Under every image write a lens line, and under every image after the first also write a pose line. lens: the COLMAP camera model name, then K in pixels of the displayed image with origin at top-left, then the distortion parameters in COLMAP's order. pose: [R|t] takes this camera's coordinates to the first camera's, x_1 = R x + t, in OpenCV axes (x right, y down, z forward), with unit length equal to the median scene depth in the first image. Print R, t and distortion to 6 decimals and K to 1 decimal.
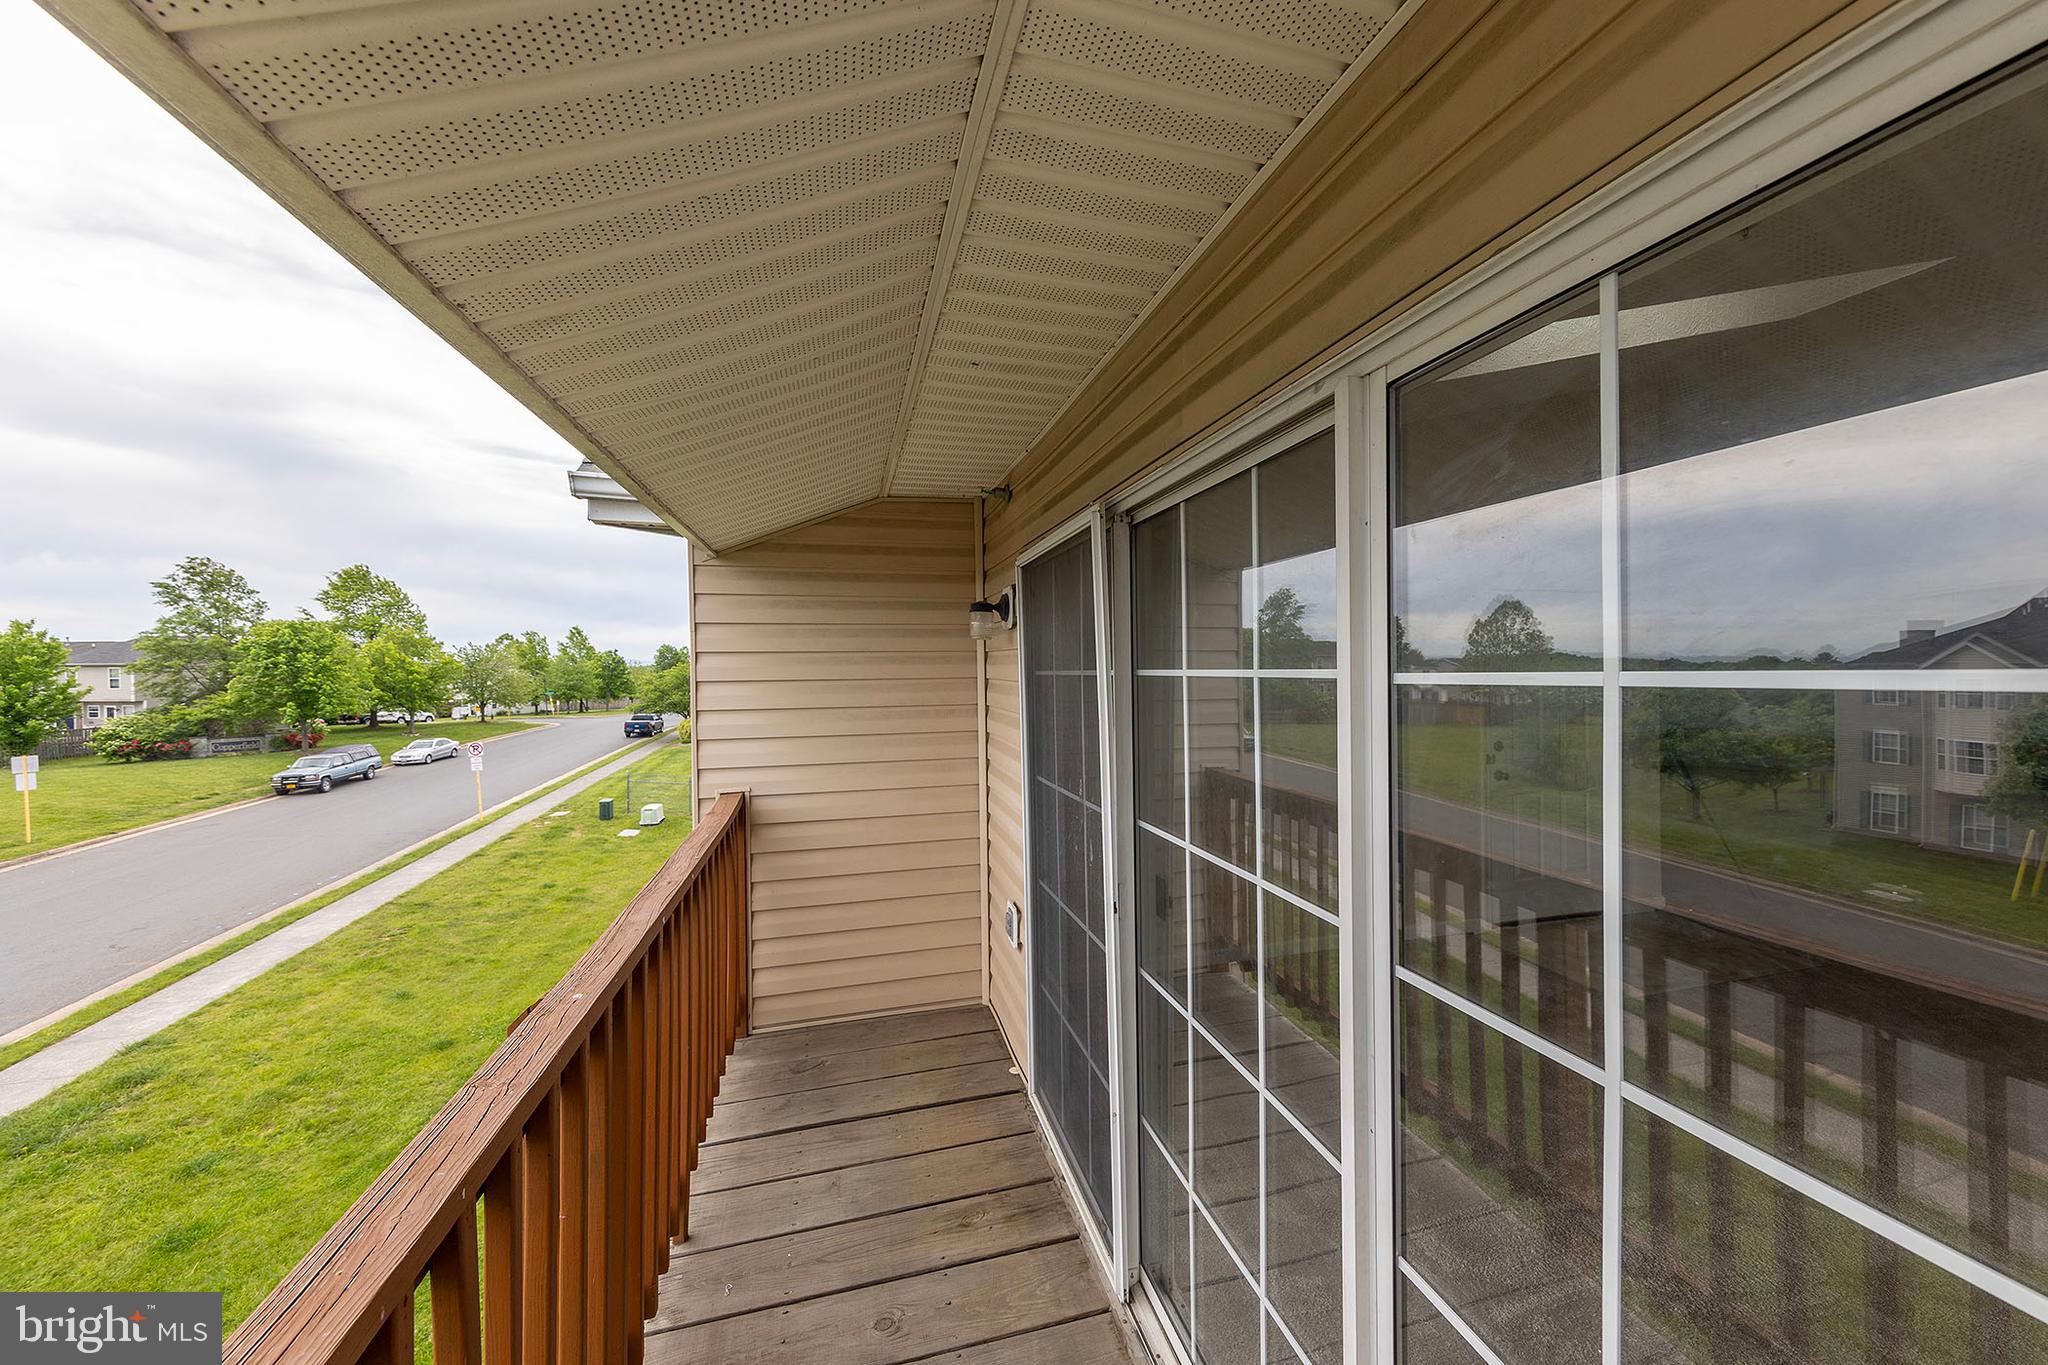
lens RADIAL K [[726.5, 0, 1024.0], [0, 726.5, 682.5], [0, 0, 1]] dist [0.002083, 0.000000]
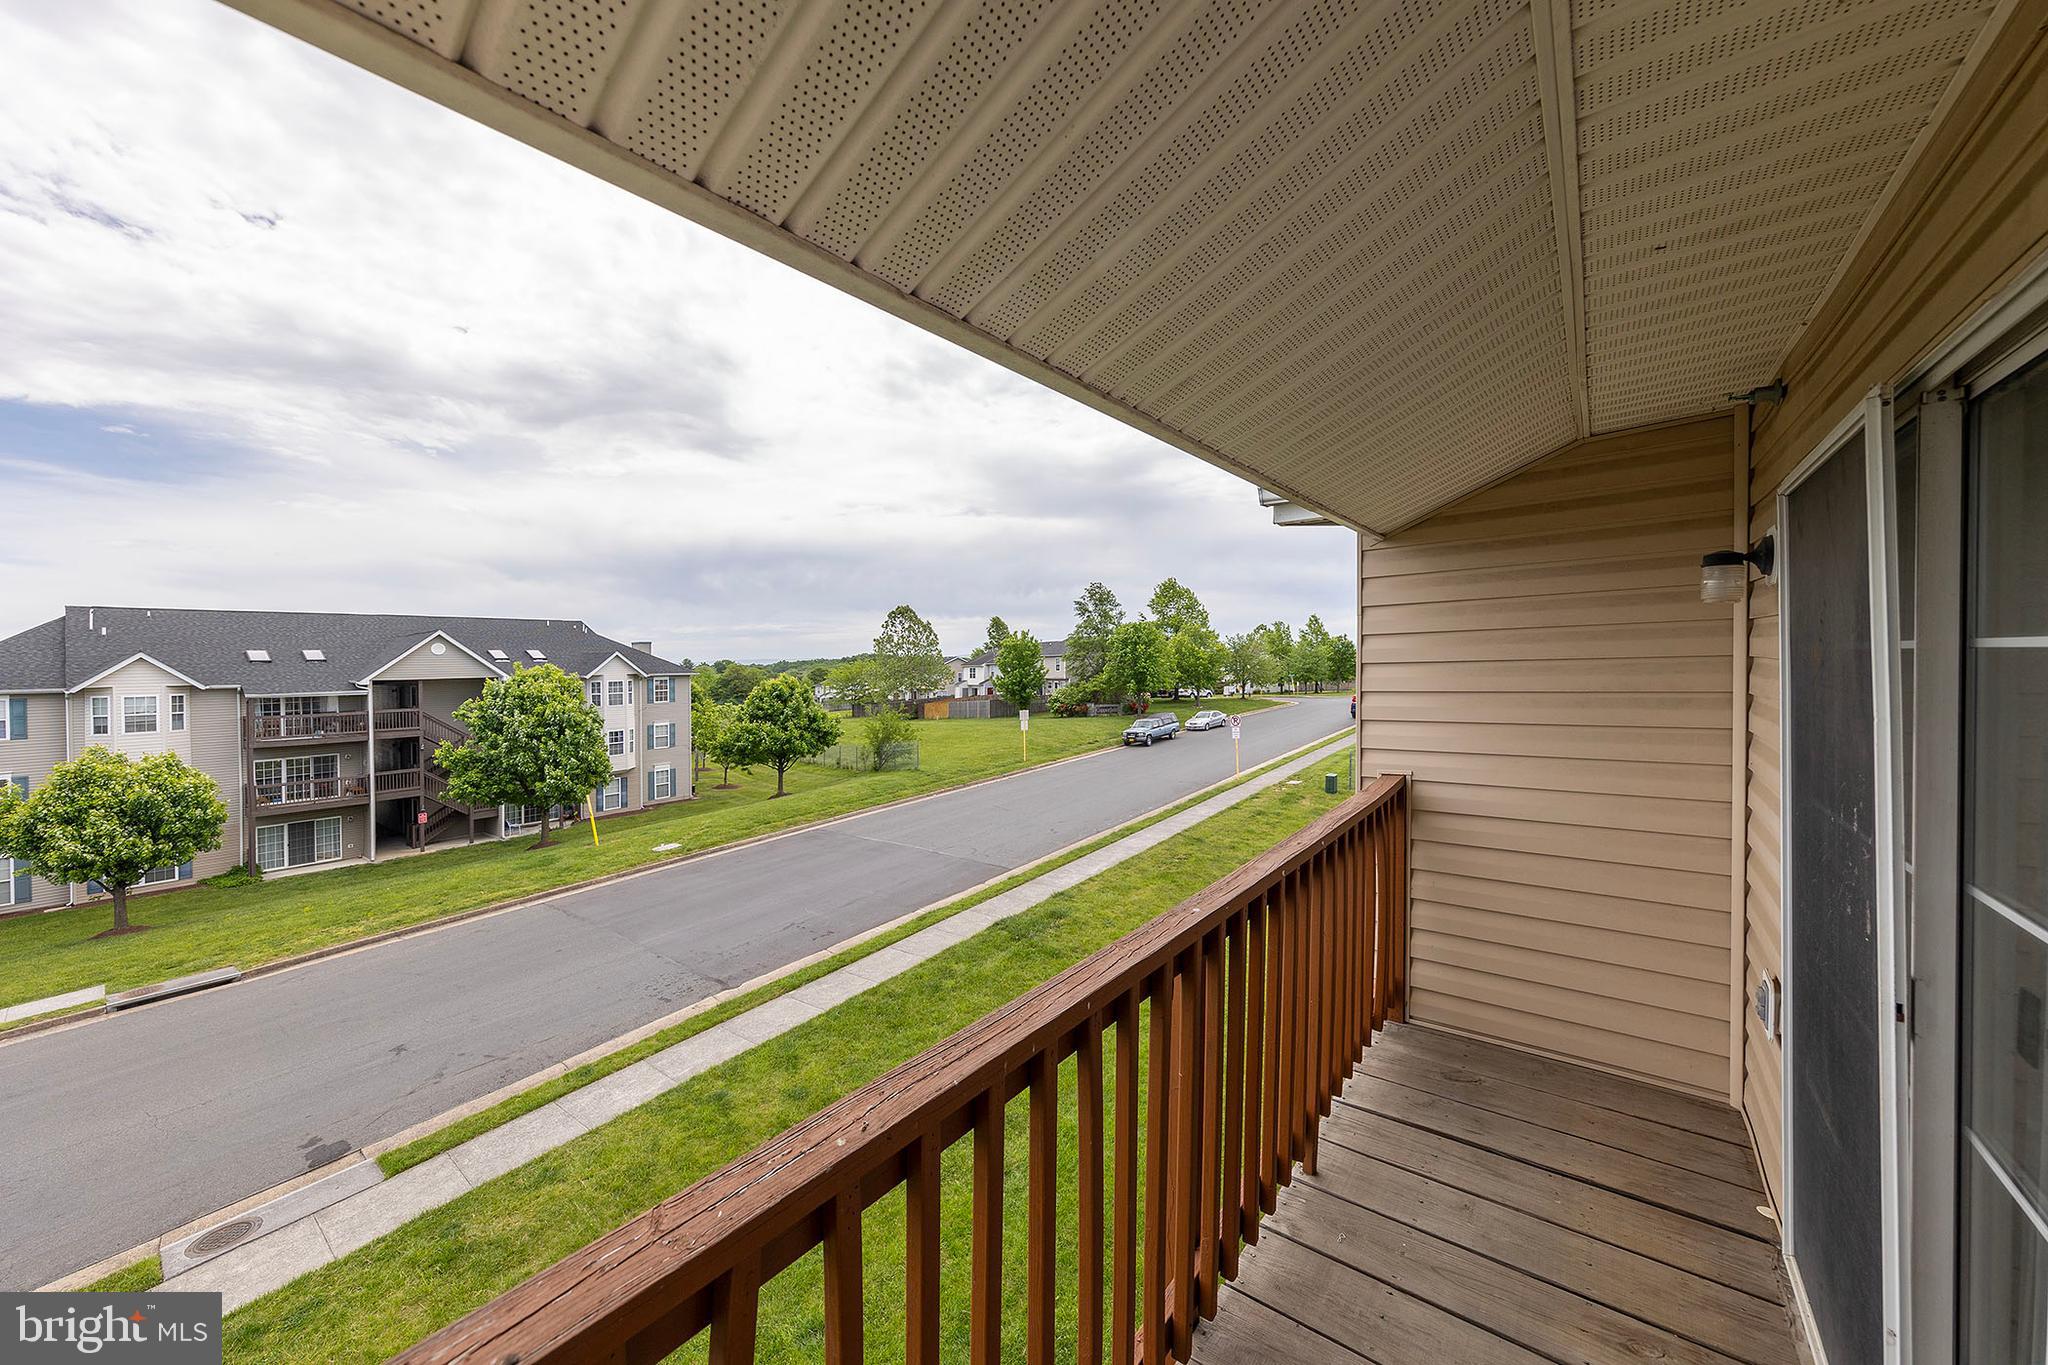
lens RADIAL K [[724.2, 0, 1026.7], [0, 724.2, 662.4], [0, 0, 1]] dist [-0.000260, -0.000080]
pose [[0.594478, -0.006818, -0.804083, 0.111314], [0.003312, 0.999976, -0.006030, 0.002258], [0.804105, 0.000922, 0.594486, 0.004265]]
